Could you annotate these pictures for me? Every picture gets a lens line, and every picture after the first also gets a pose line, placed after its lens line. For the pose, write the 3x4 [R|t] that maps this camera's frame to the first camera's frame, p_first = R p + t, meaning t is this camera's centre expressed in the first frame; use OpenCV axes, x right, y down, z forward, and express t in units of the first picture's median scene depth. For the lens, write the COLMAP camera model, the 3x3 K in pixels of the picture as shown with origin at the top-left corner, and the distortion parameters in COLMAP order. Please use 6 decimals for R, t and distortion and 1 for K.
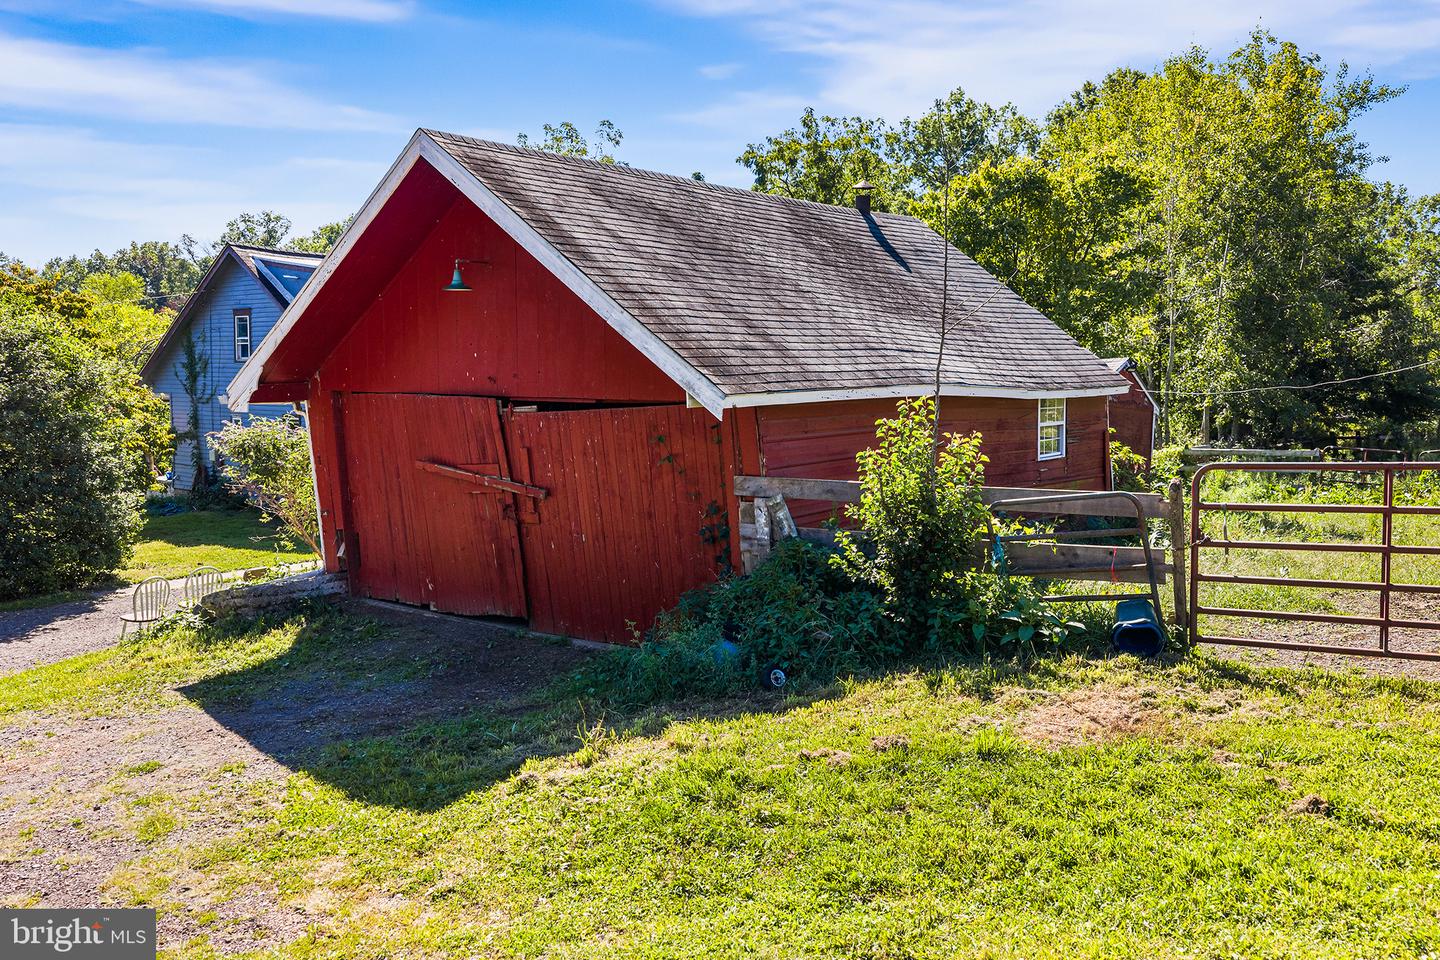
lens RADIAL K [[1174.4, 0, 720.0], [0, 1174.4, 480.0], [0, 0, 1]] dist [0.003057, -0.013560]
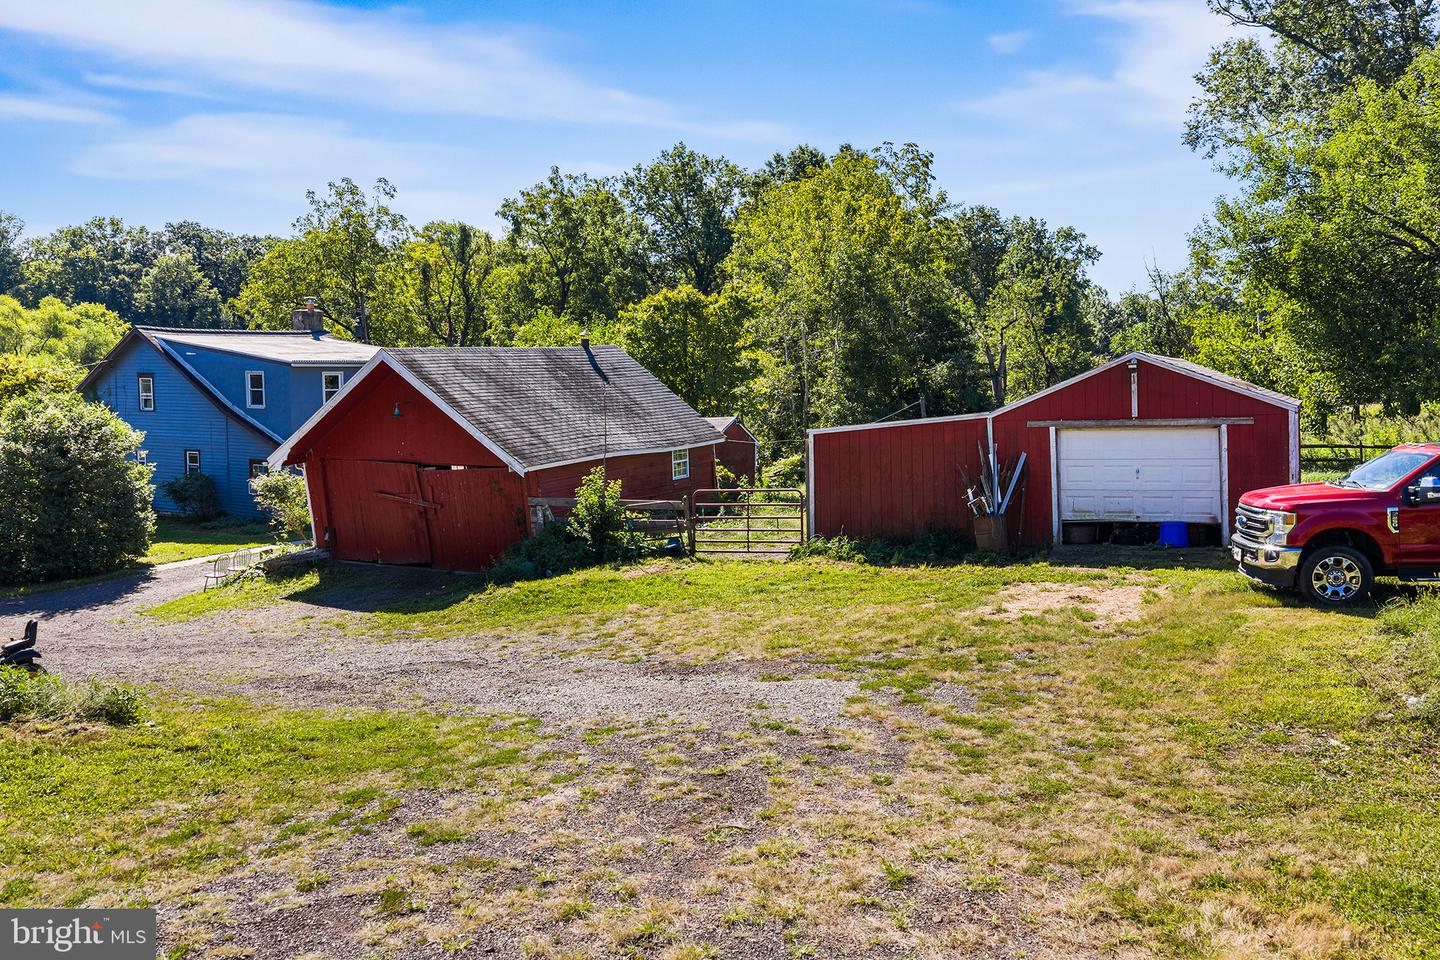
lens RADIAL K [[1174.4, 0, 720.0], [0, 1174.4, 480.0], [0, 0, 1]] dist [0.003057, -0.013560]
pose [[0.978559, -0.030550, 0.203689, -0.072922], [0.028172, 0.999497, 0.014563, -0.049827], [-0.204031, -0.008513, 0.978927, -1.152650]]
